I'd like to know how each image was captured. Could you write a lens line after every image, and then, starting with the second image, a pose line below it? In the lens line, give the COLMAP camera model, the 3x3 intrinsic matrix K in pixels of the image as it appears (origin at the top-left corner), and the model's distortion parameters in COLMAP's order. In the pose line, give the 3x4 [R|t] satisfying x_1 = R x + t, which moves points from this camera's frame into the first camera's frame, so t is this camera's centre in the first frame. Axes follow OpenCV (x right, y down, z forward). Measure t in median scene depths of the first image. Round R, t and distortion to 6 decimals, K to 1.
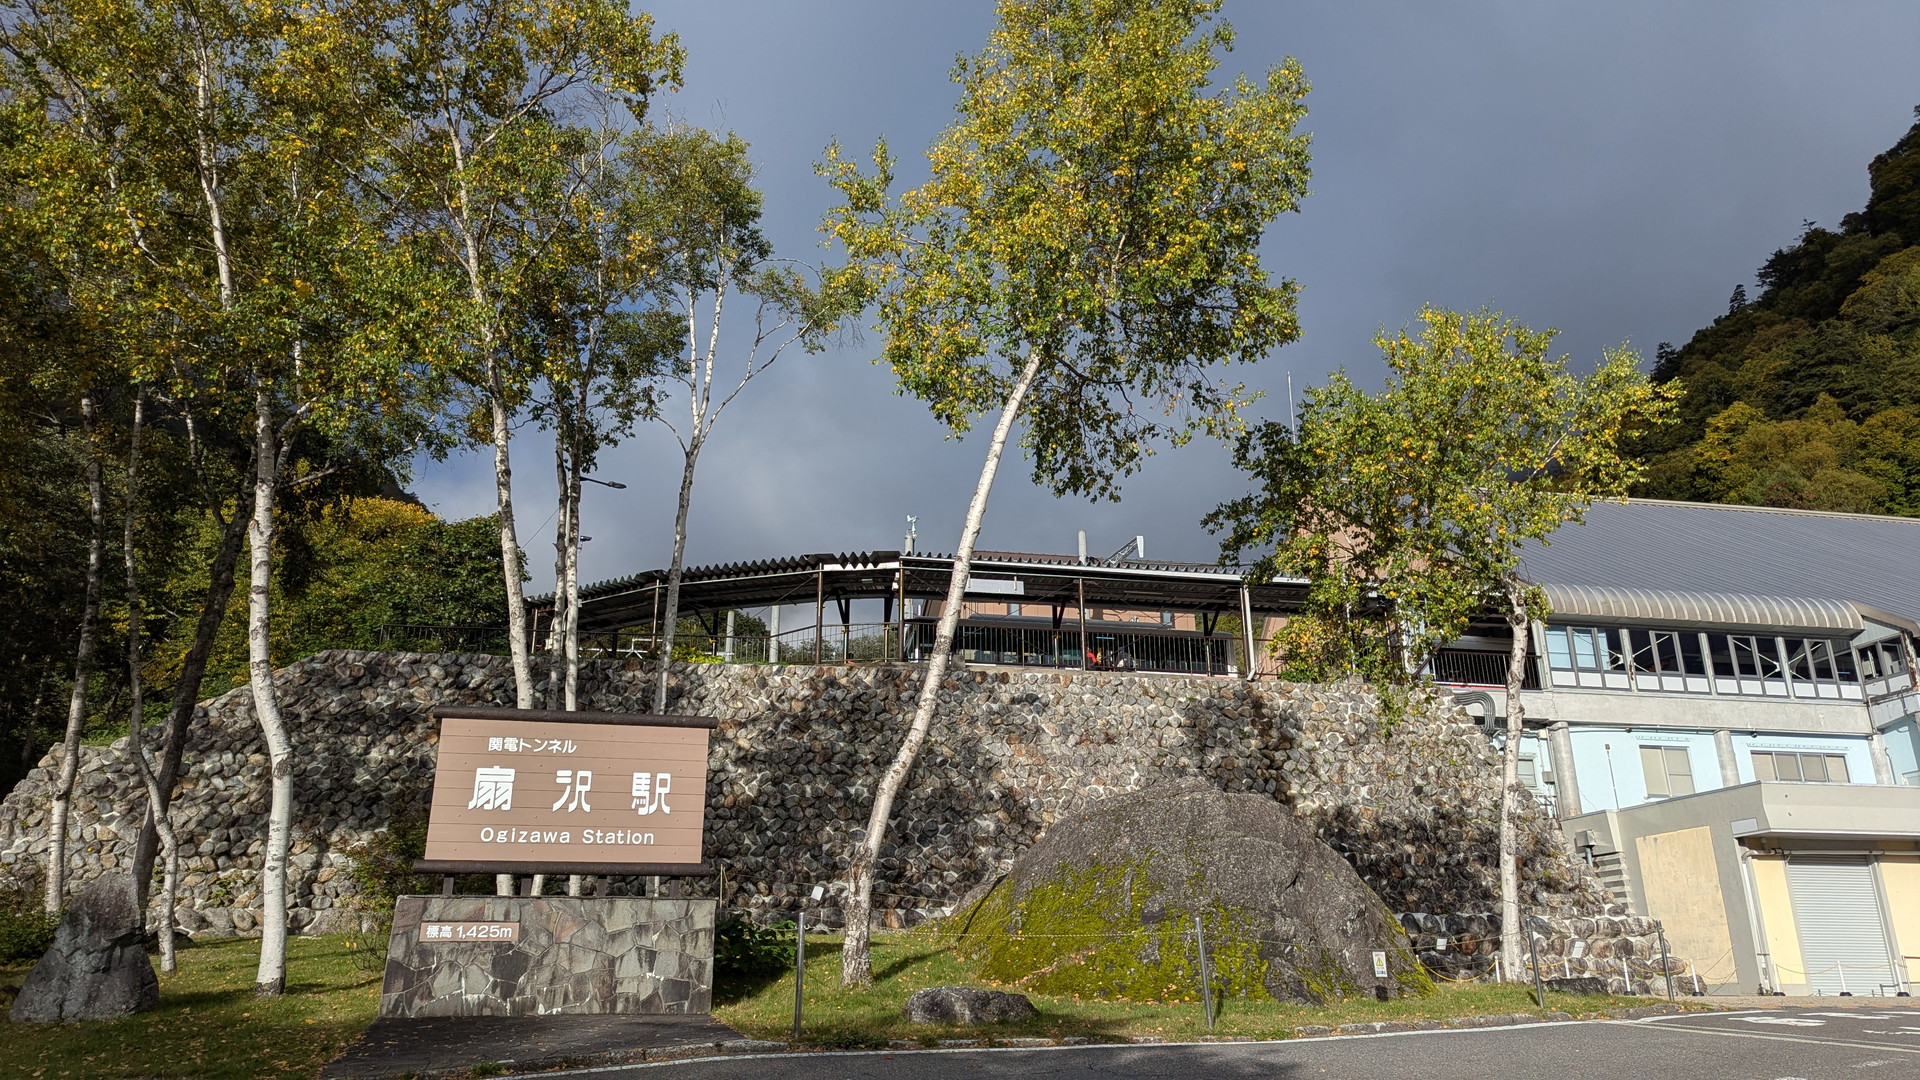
lens RADIAL K [[1399.3, 0, 960.0], [0, 1399.3, 540.0], [0, 0, 1]] dist [0.111185, -0.099159]
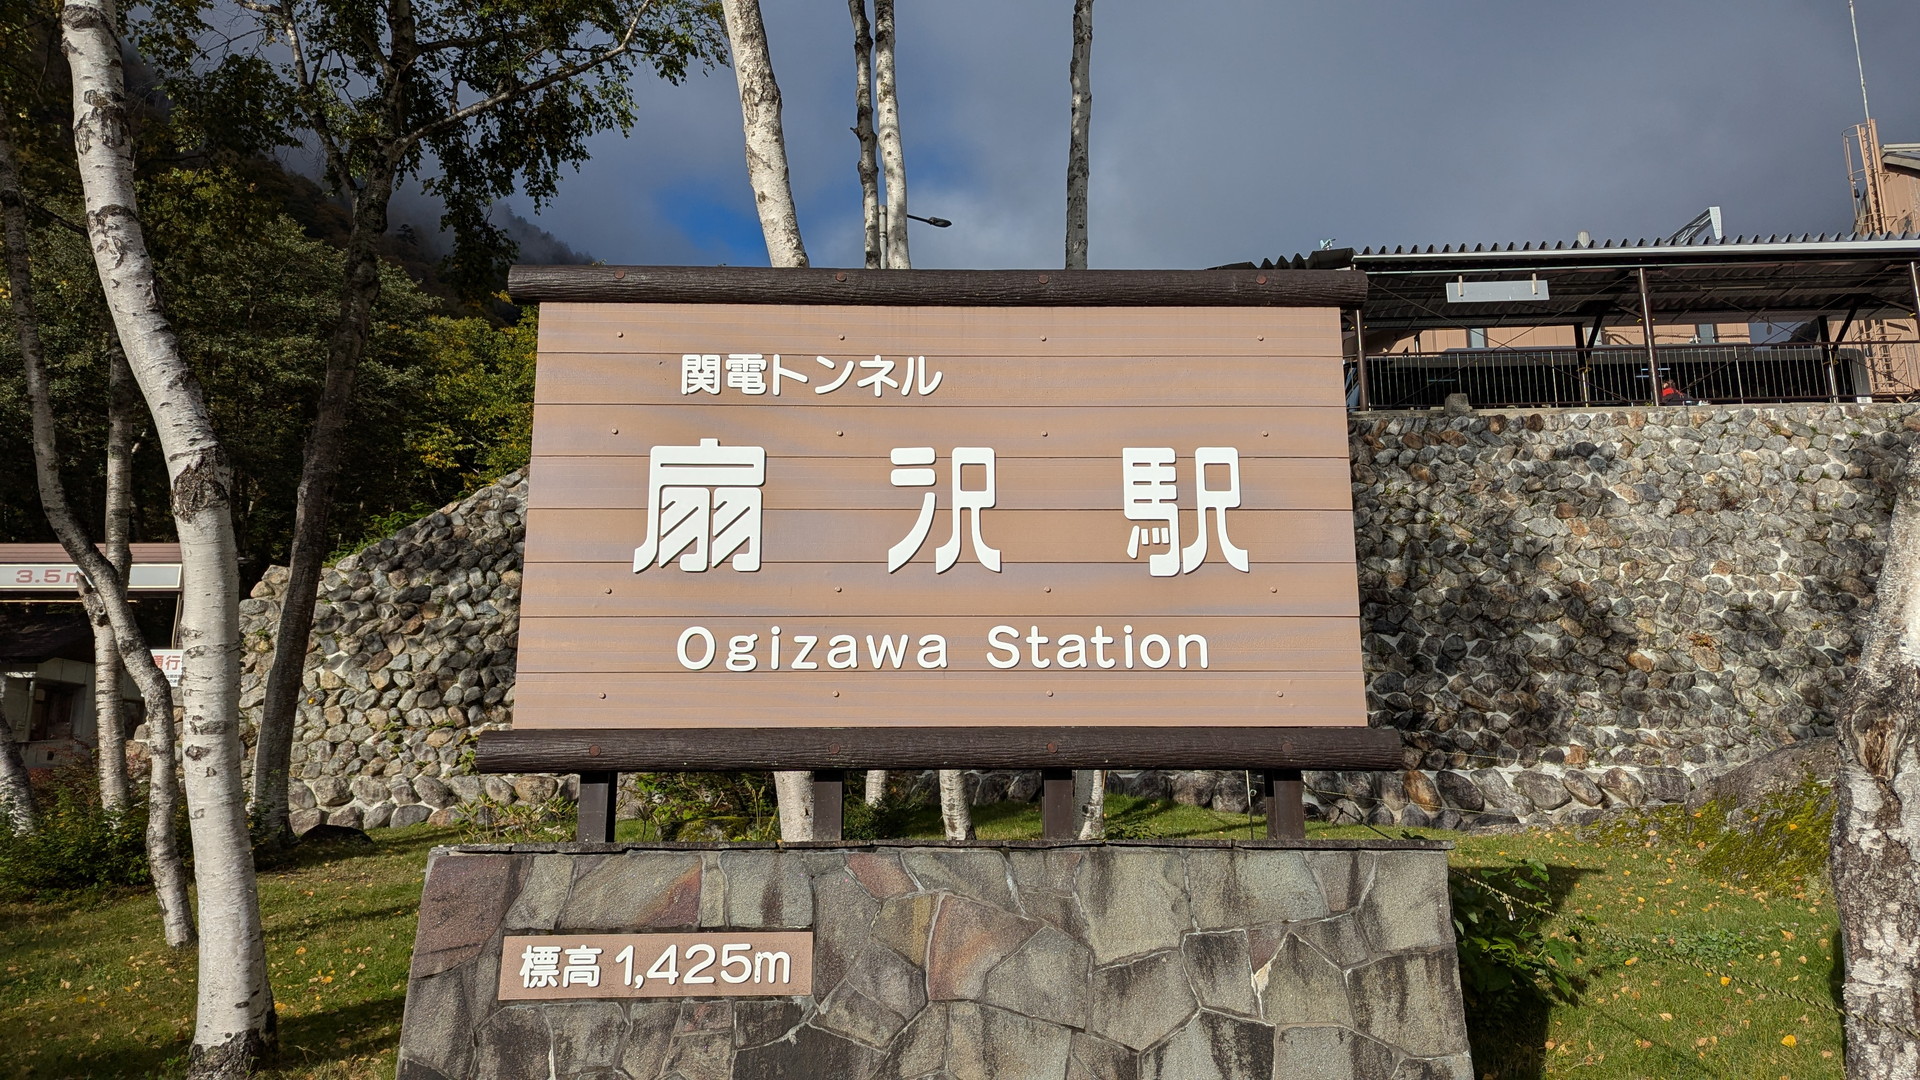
lens RADIAL K [[1399.3, 0, 960.0], [0, 1399.3, 540.0], [0, 0, 1]] dist [0.111185, -0.099159]
pose [[0.972953, -0.049878, -0.225552, -0.101790], [0.075070, 0.991685, 0.104528, 0.077487], [0.218463, -0.118633, 0.968607, 0.355253]]
